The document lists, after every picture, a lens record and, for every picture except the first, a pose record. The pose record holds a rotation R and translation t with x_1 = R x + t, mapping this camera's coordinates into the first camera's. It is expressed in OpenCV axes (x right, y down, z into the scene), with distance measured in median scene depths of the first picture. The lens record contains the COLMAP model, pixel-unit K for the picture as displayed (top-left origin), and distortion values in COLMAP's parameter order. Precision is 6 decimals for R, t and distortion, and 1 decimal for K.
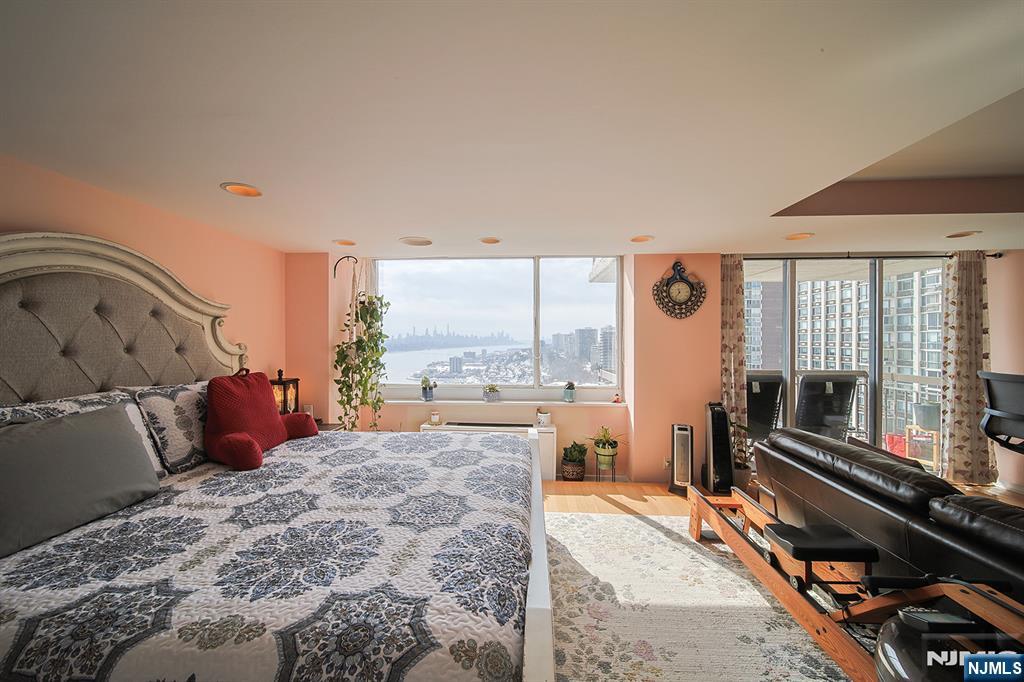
lens RADIAL K [[378.5, 0, 504.4], [0, 378.5, 337.5], [0, 0, 1]] dist [-0.001646, -0.000407]
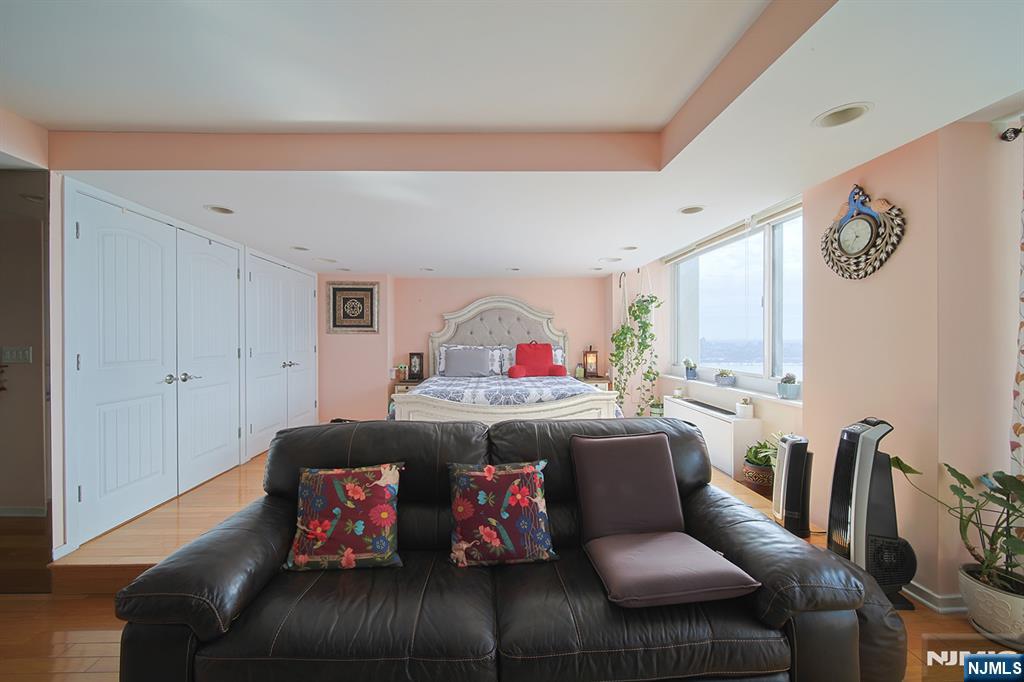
lens RADIAL K [[378.5, 0, 504.4], [0, 378.5, 337.5], [0, 0, 1]] dist [-0.001646, -0.000407]
pose [[0.113135, 0.000583, -0.993579, 1.009519], [0.015518, 0.999877, 0.002353, 0.034454], [0.993458, -0.015685, 0.113113, 0.361057]]
